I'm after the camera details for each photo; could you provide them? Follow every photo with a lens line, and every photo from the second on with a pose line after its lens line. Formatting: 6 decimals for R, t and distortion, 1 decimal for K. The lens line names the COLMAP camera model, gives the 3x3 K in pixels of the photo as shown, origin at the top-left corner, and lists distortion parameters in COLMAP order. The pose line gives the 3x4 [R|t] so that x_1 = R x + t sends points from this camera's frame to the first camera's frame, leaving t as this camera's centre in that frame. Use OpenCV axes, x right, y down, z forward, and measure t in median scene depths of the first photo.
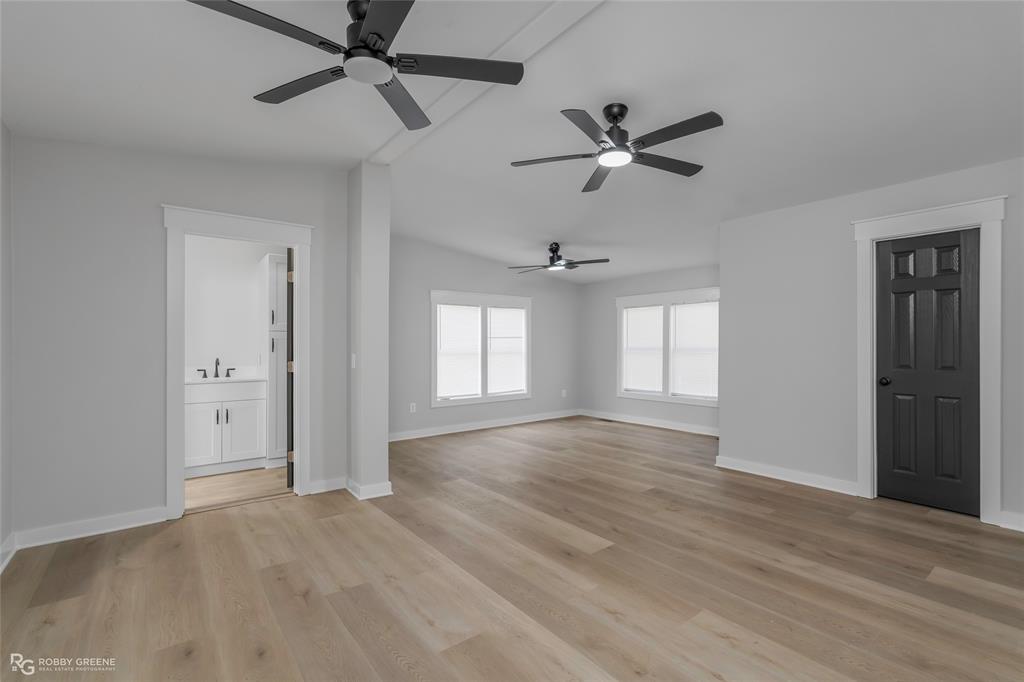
lens RADIAL K [[463.0, 0, 516.6], [0, 463.0, 342.9], [0, 0, 1]] dist [-0.001782, 0.000249]
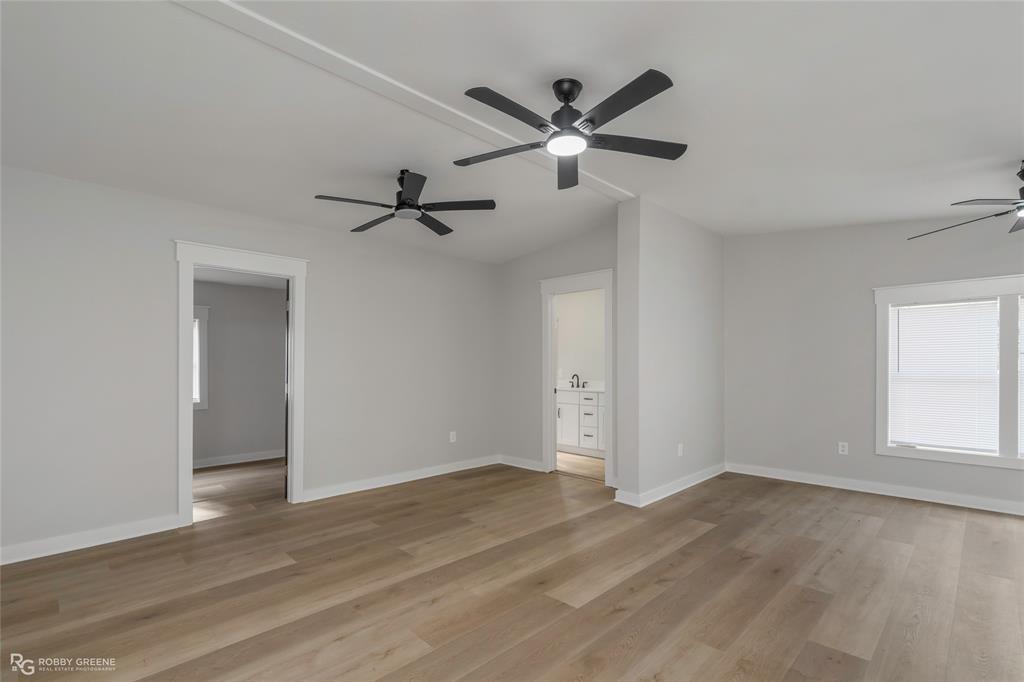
lens RADIAL K [[476.7, 0, 511.5], [0, 476.7, 355.8], [0, 0, 1]] dist [0.000541, 0.000118]
pose [[0.114333, -0.014513, -0.993336, 0.984771], [0.005206, 0.999888, -0.014009, -0.007607], [0.993429, -0.003570, 0.114396, 0.733121]]
